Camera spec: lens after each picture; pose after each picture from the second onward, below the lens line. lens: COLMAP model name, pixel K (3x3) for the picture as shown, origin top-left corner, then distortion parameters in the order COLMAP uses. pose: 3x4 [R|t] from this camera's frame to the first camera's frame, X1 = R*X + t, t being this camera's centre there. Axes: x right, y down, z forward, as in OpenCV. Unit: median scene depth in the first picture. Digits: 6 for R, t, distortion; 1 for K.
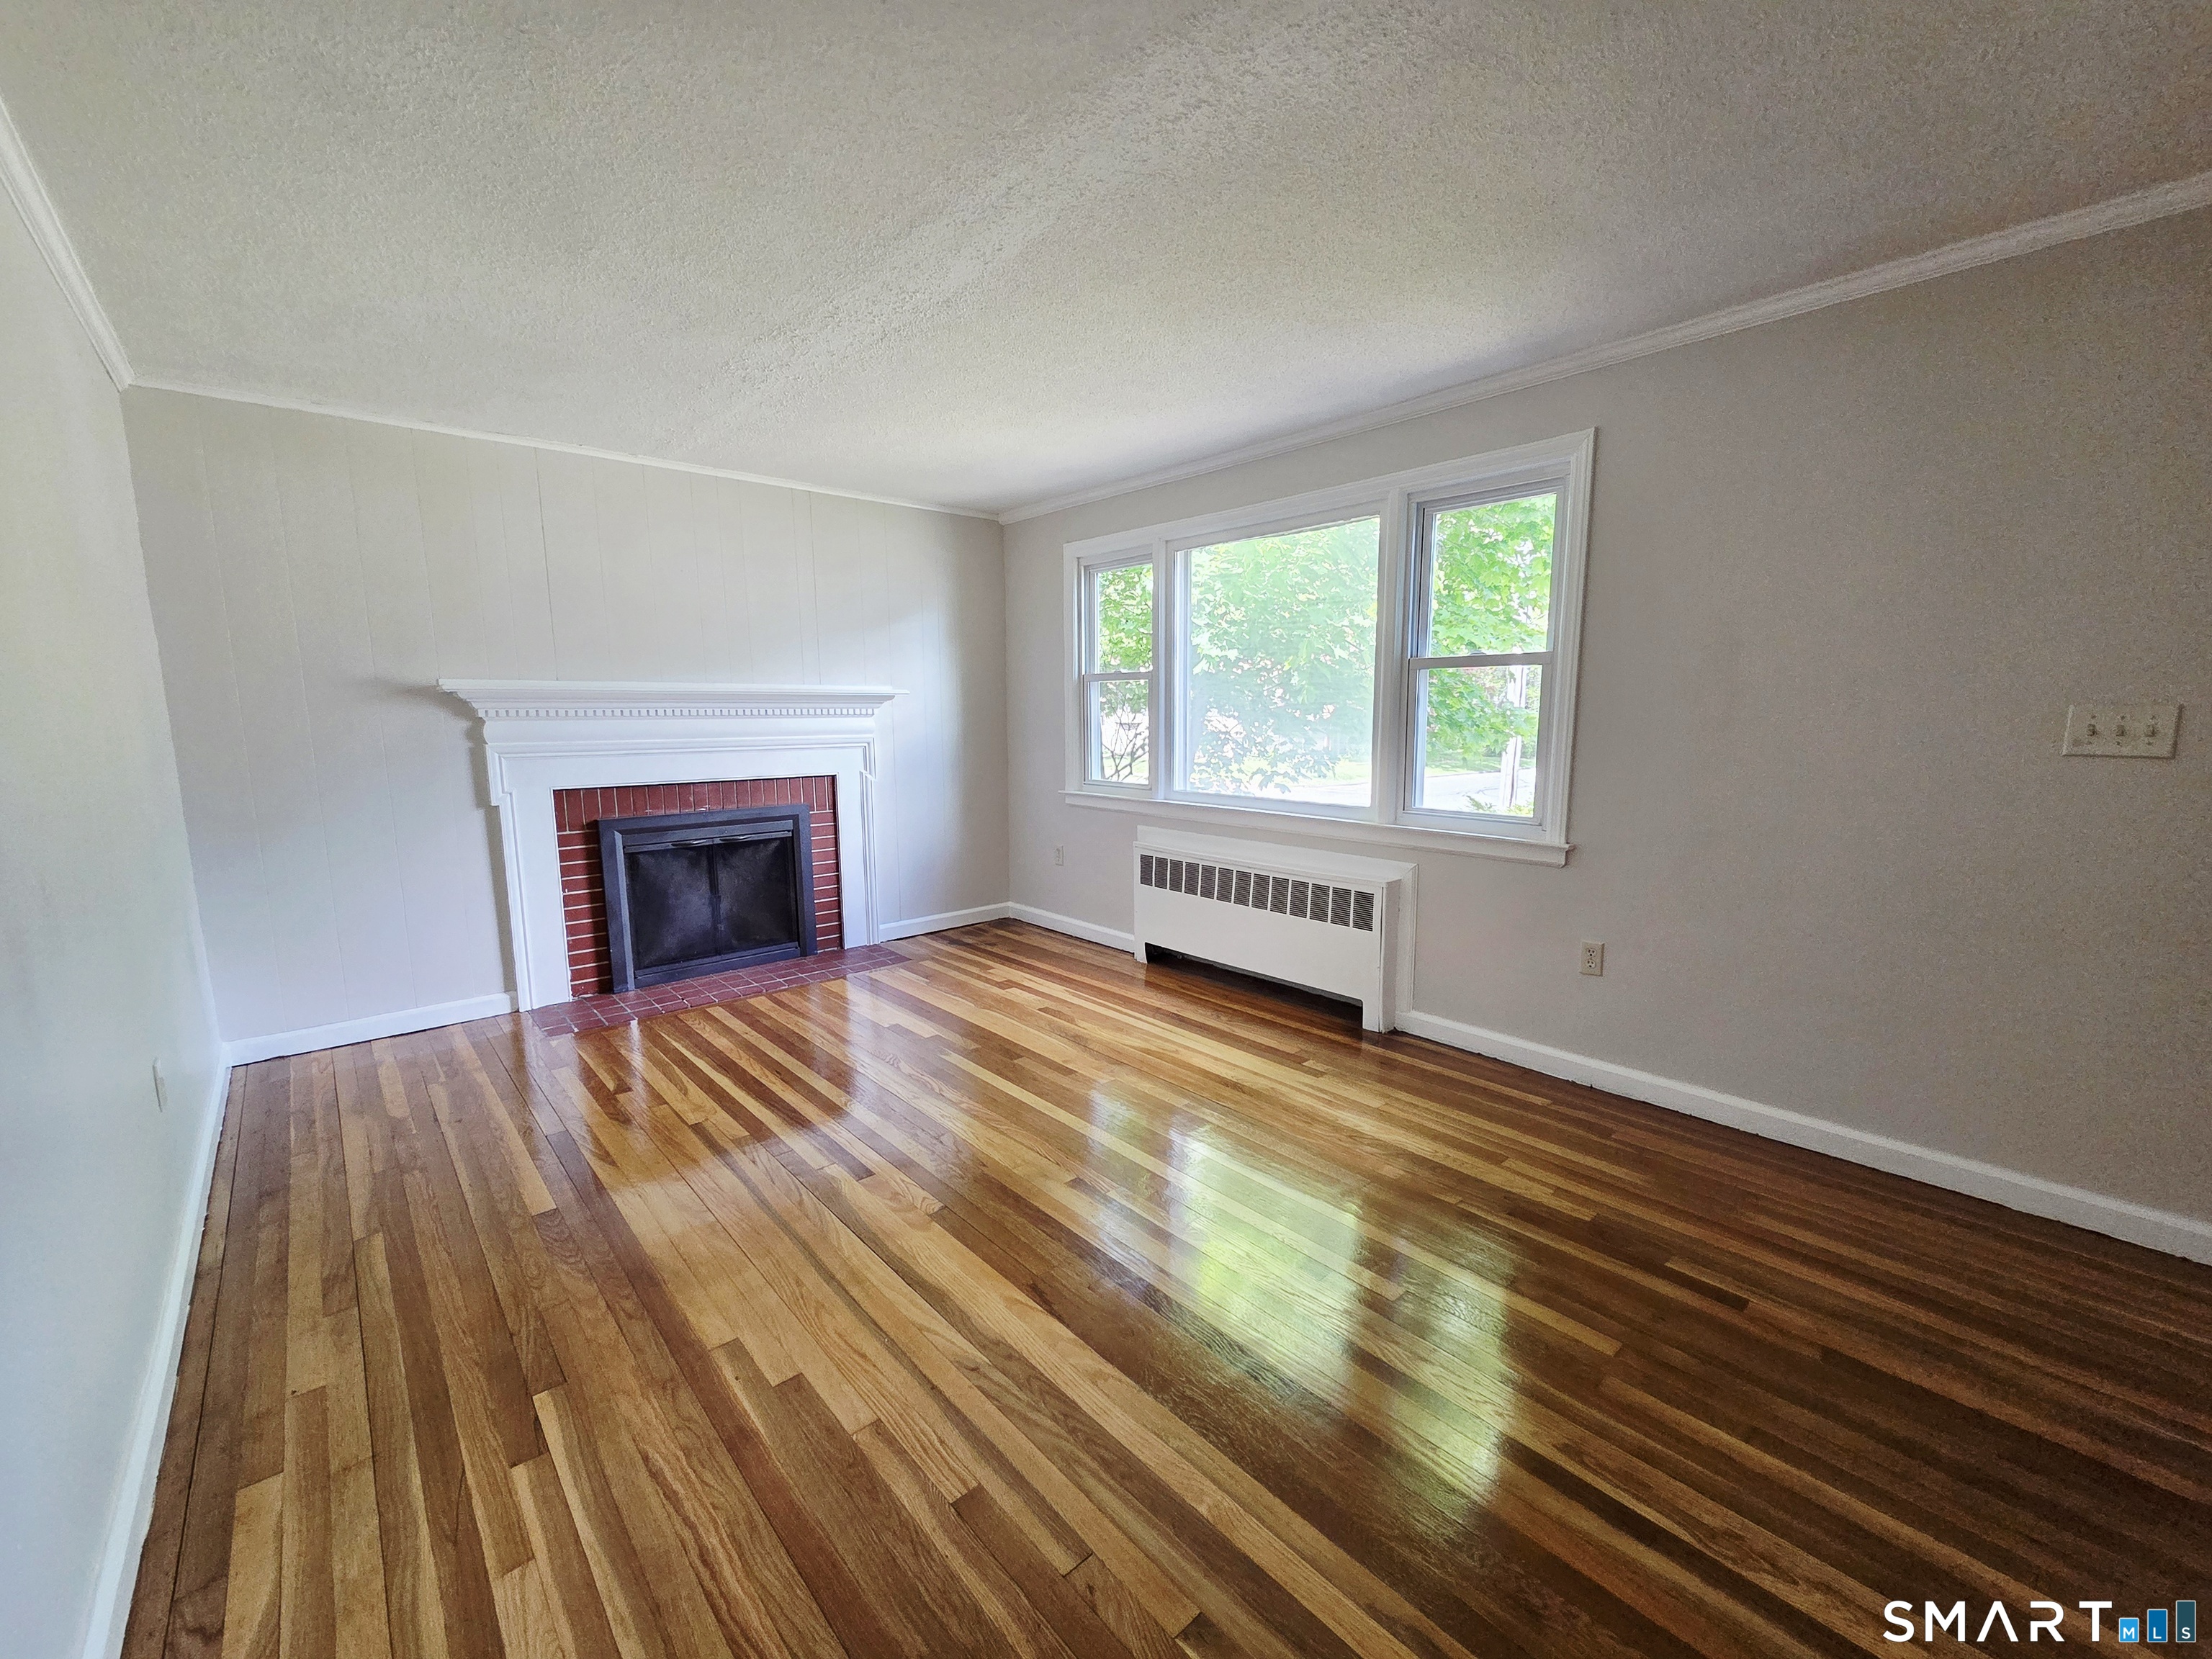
lens RADIAL K [[903.6, 0, 1113.9], [0, 903.6, 842.9], [0, 0, 1]] dist [0.001822, 0.000202]
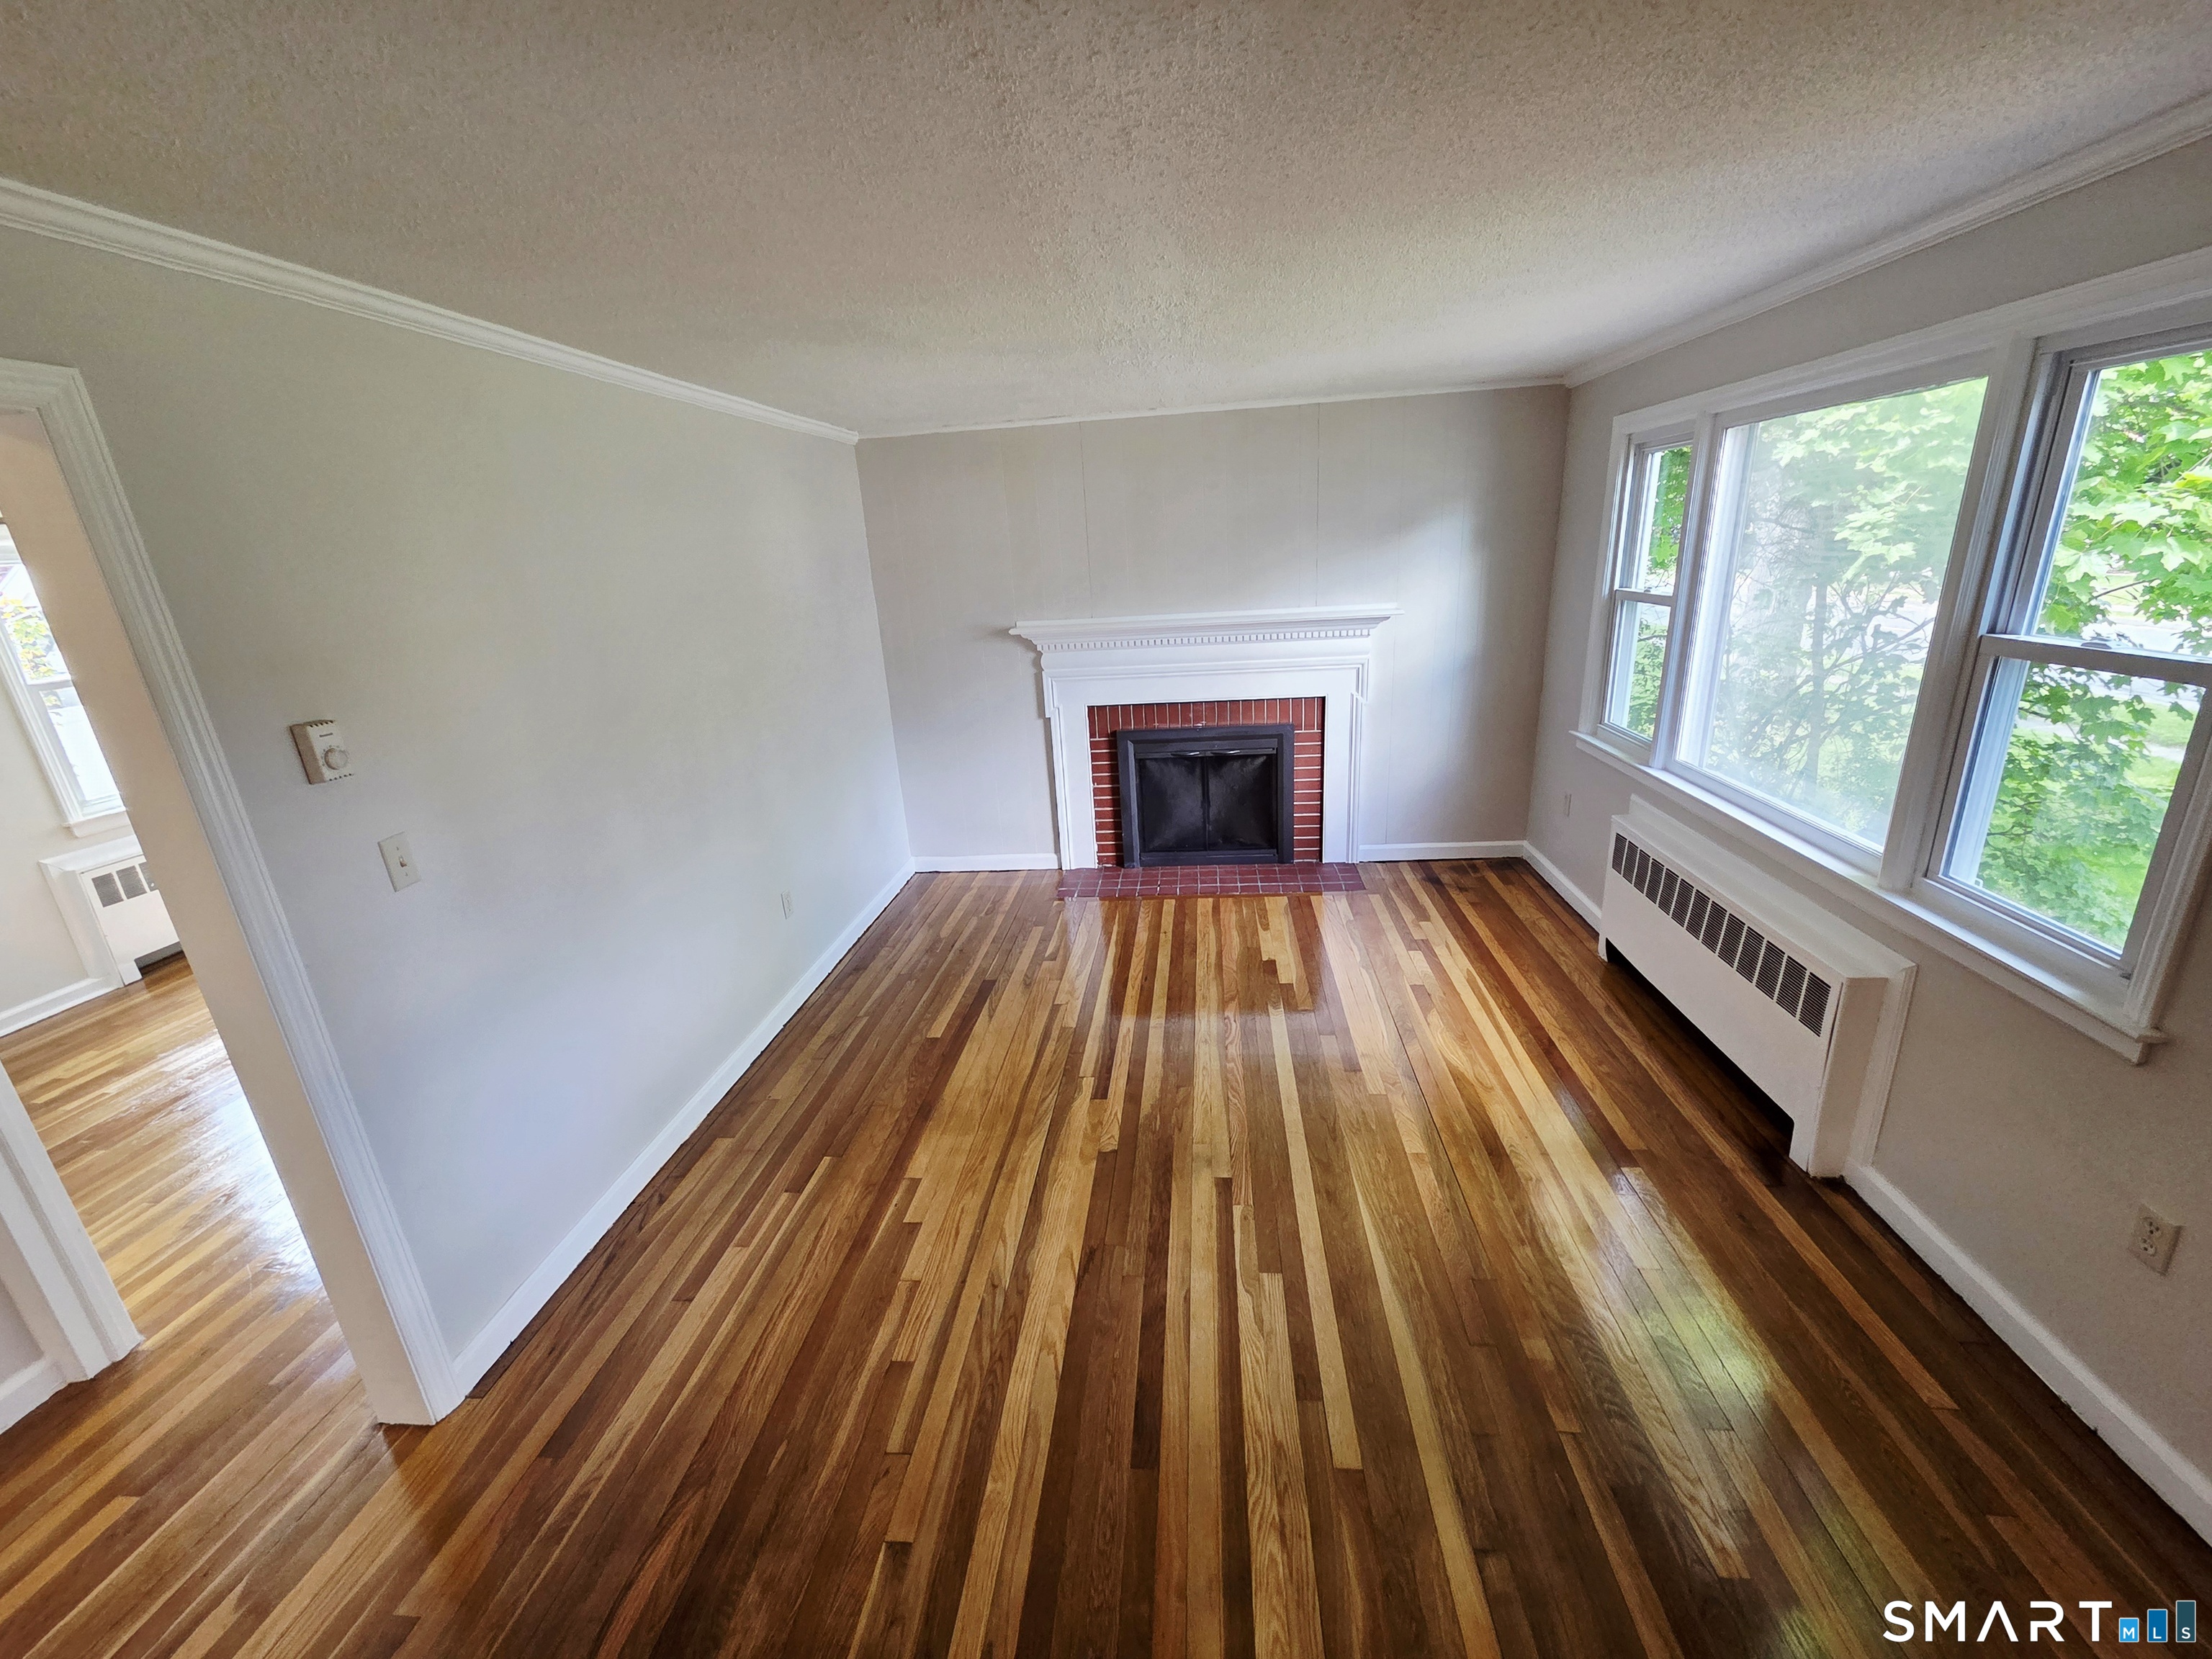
lens RADIAL K [[906.6, 0, 1111.6], [0, 906.6, 846.6], [0, 0, 1]] dist [0.003719, 0.000461]
pose [[0.678855, 0.198993, -0.706793, 0.372785], [-0.054058, 0.973509, 0.222164, -0.163575], [0.732279, -0.112610, 0.671629, 0.157165]]
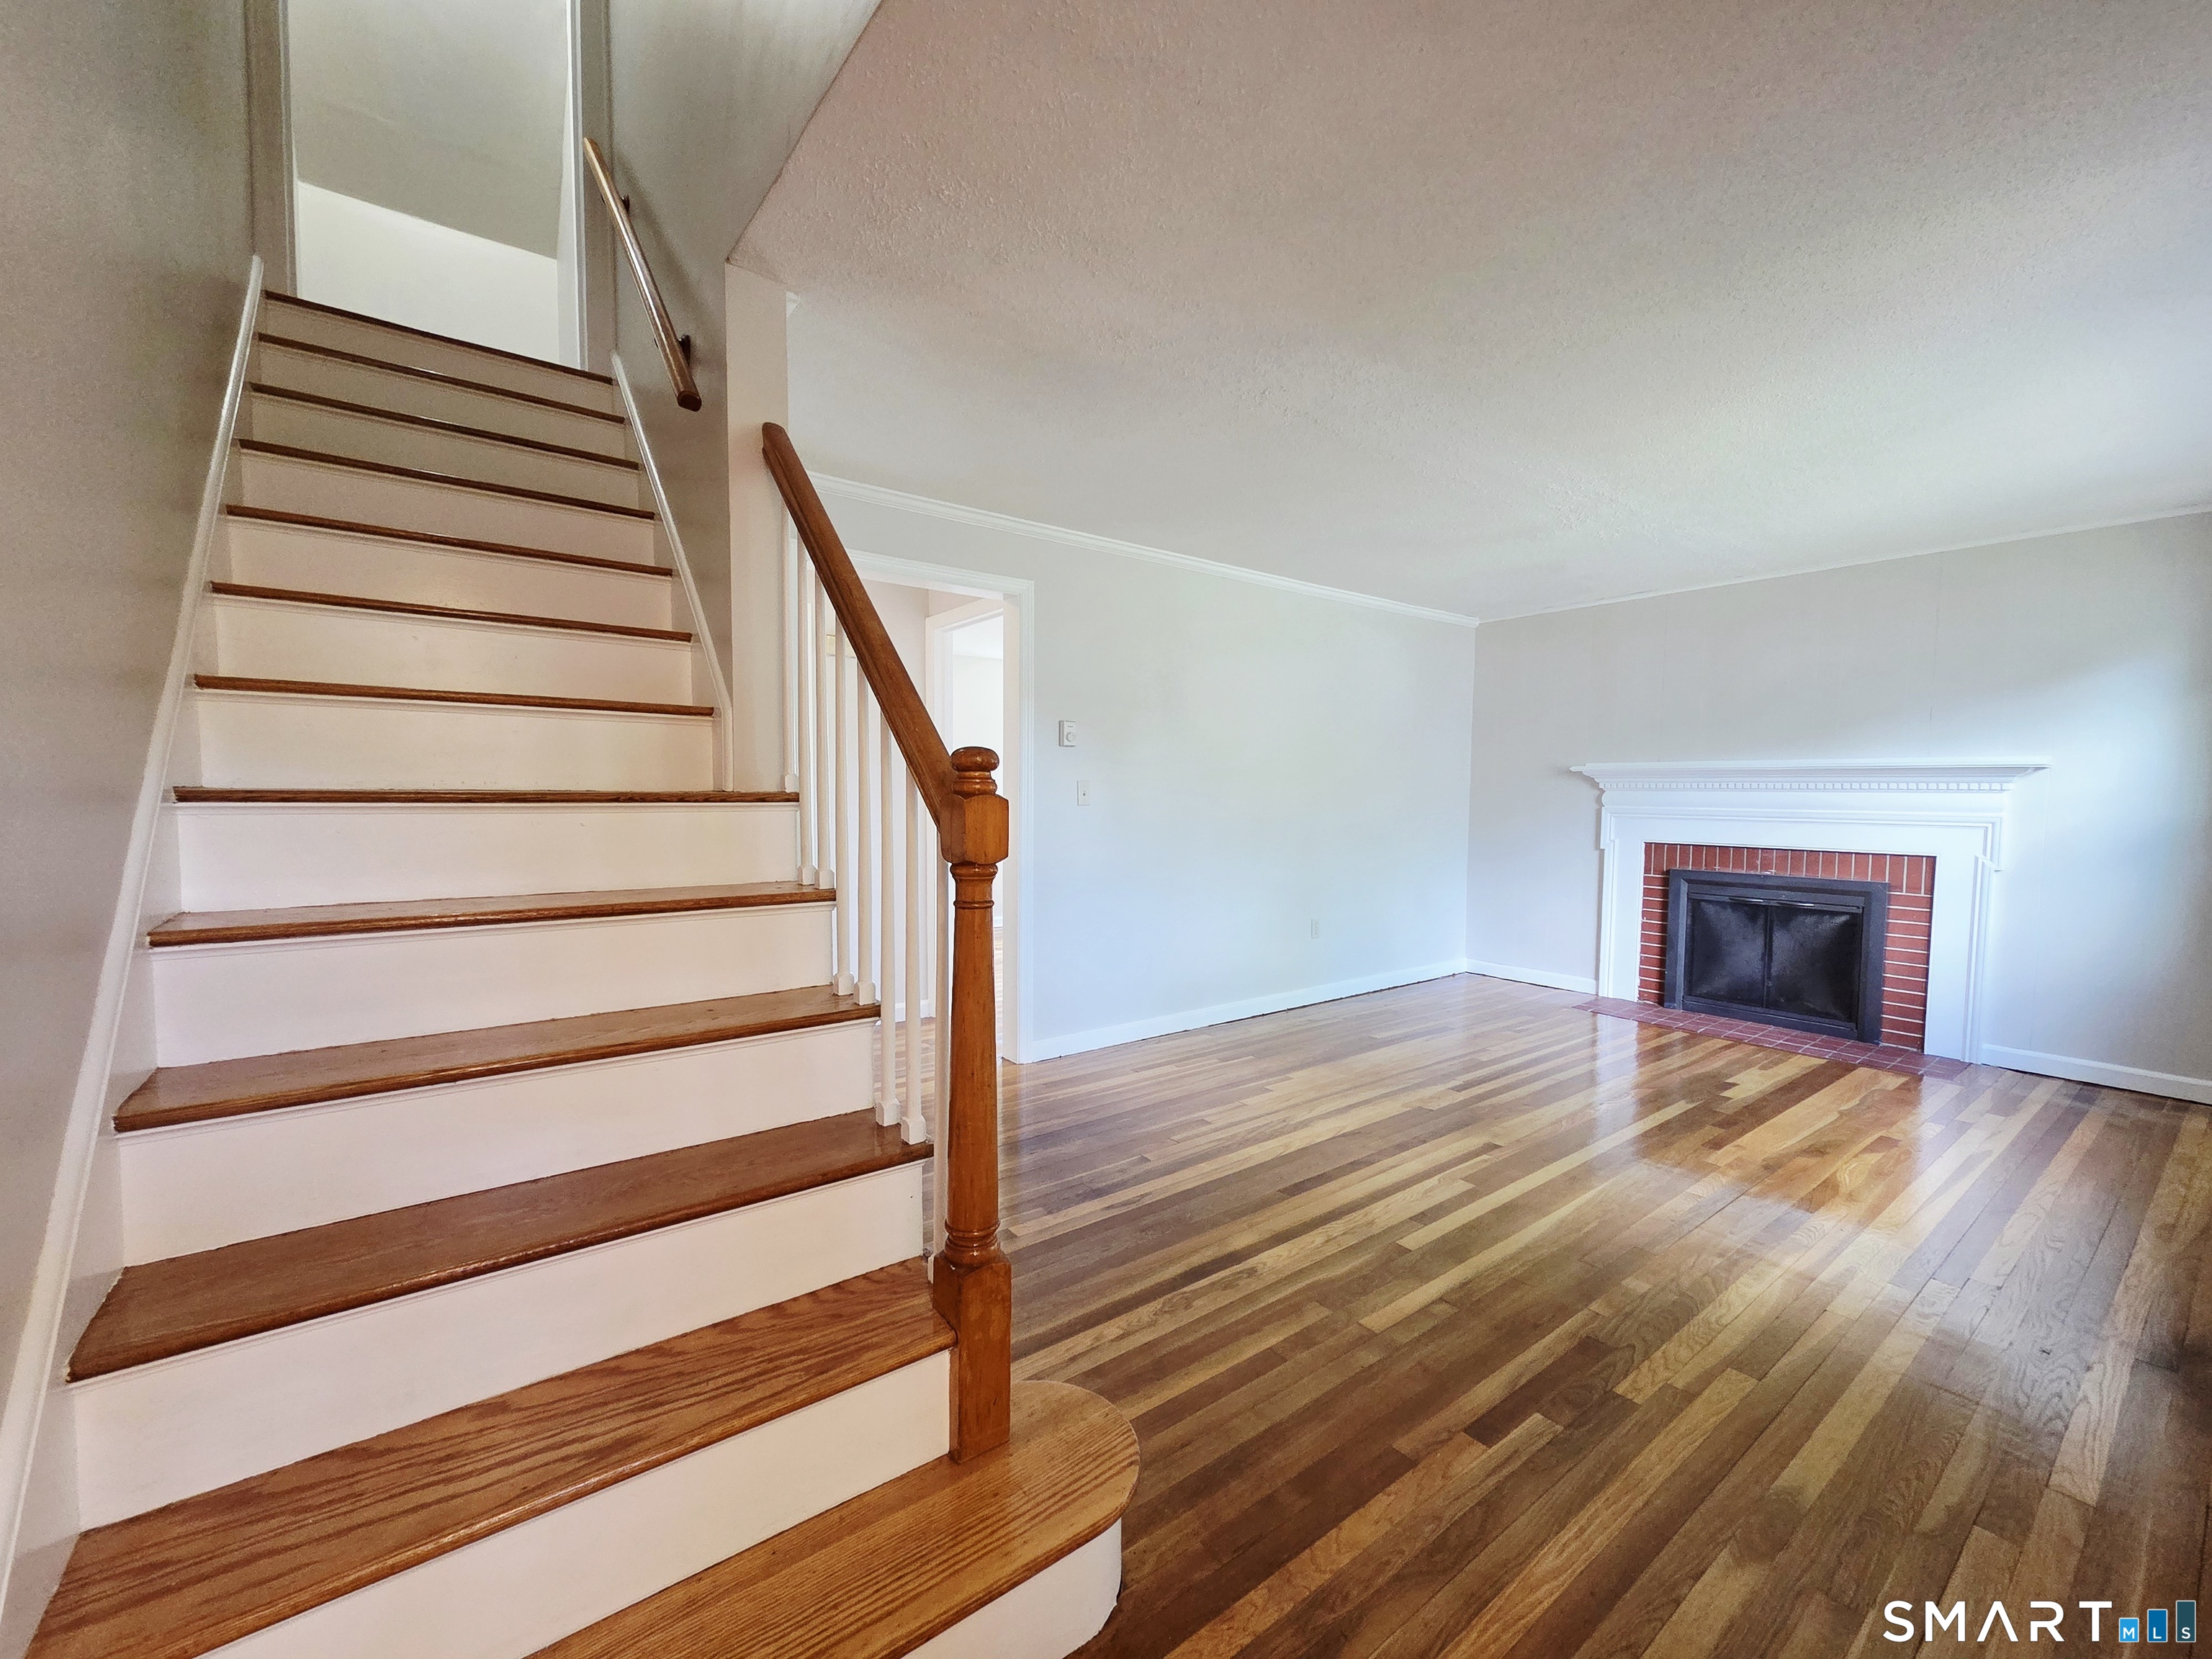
lens RADIAL K [[901.7, 0, 1117.8], [0, 901.7, 844.6], [0, 0, 1]] dist [0.003553, 0.000222]
pose [[-0.074412, 0.062856, -0.995245, 0.844888], [-0.154286, 0.985269, 0.073762, -0.036039], [0.985220, 0.159041, -0.063618, 0.337220]]
